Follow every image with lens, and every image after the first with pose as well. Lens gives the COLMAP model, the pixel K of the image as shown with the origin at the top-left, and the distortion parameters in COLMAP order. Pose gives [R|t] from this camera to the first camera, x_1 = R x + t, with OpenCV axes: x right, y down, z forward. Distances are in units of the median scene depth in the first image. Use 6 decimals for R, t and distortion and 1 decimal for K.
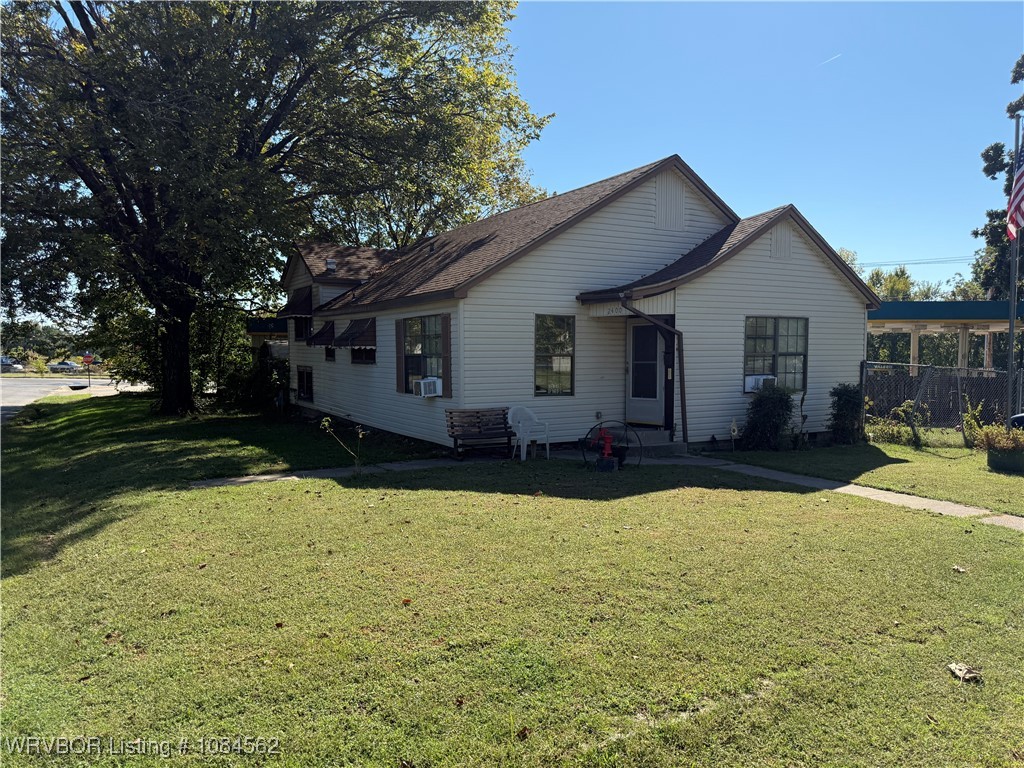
lens RADIAL K [[730.1, 0, 511.6], [0, 730.1, 382.7], [0, 0, 1]] dist [0.020076, -0.008301]
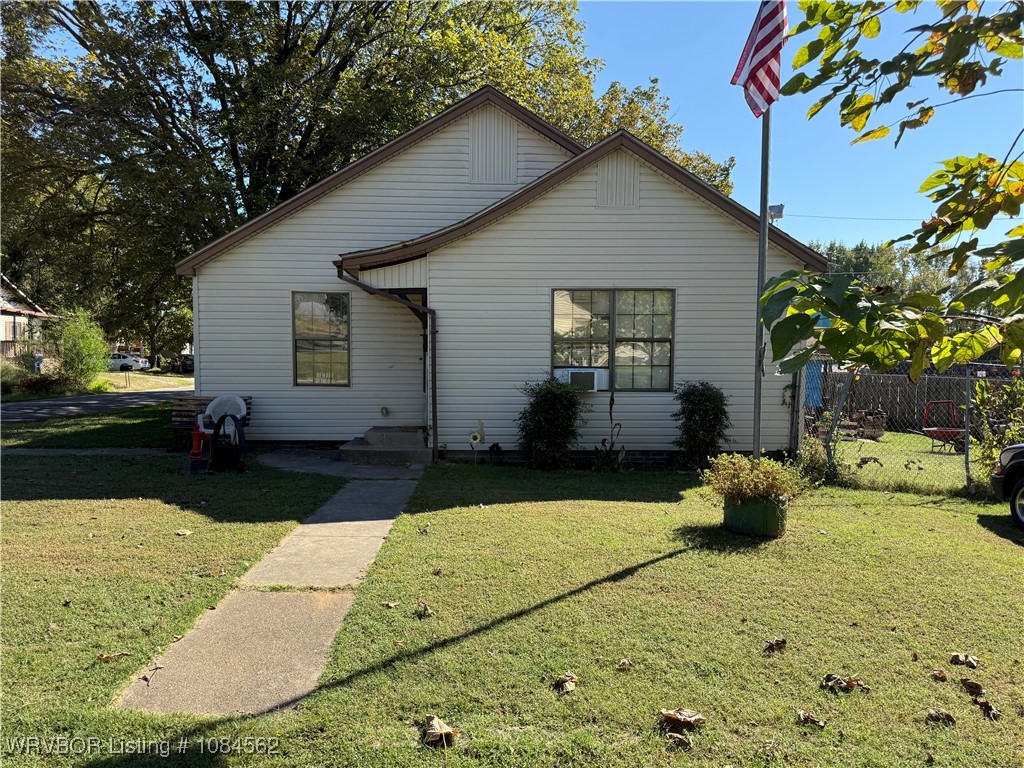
lens RADIAL K [[730.1, 0, 511.8], [0, 730.1, 387.9], [0, 0, 1]] dist [0.020076, -0.008301]
pose [[0.892711, 0.031171, -0.449551, 0.632004], [-0.025974, 0.999505, 0.017726, -0.001238], [0.449881, -0.004147, 0.893079, 0.317990]]
